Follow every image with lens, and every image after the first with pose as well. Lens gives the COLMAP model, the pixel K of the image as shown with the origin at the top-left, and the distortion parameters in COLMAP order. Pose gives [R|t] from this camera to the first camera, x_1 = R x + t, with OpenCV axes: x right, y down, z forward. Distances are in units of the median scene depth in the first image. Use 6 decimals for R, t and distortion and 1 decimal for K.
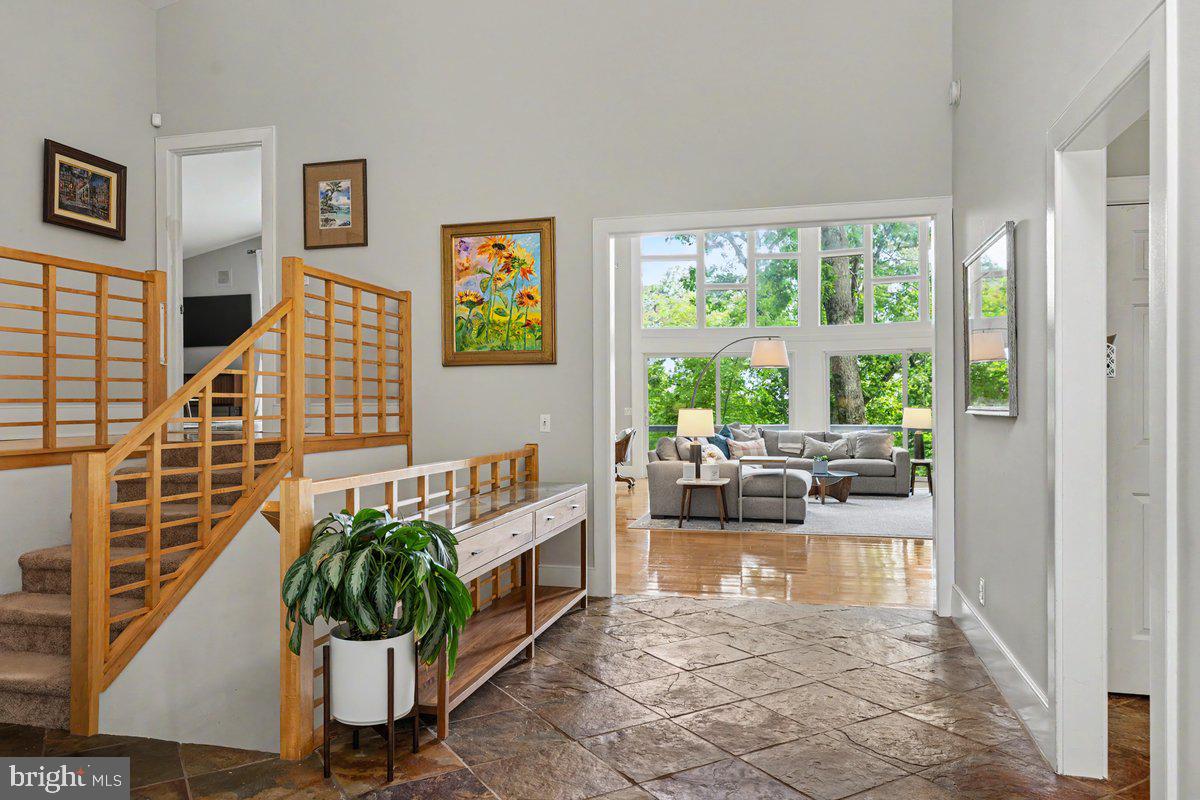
lens RADIAL K [[863.5, 0, 596.6], [0, 863.5, 398.0], [0, 0, 1]] dist [0.014834, 0.001501]
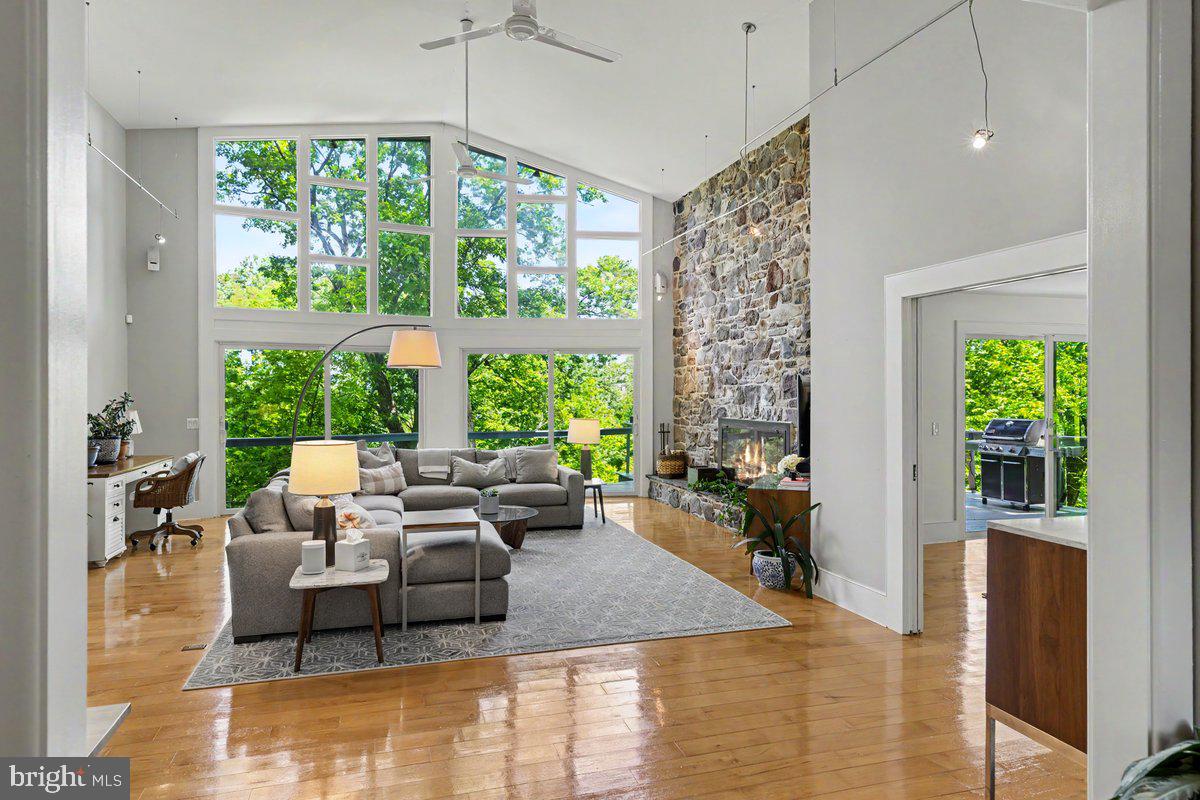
lens RADIAL K [[715.0, 0, 600.5], [0, 715.0, 396.6], [0, 0, 1]] dist [0.017201, -0.000161]
pose [[0.854436, 0.002380, 0.519551, 0.019773], [-0.008809, 0.999912, 0.009906, -0.018482], [-0.519482, -0.013041, 0.854382, 0.403199]]
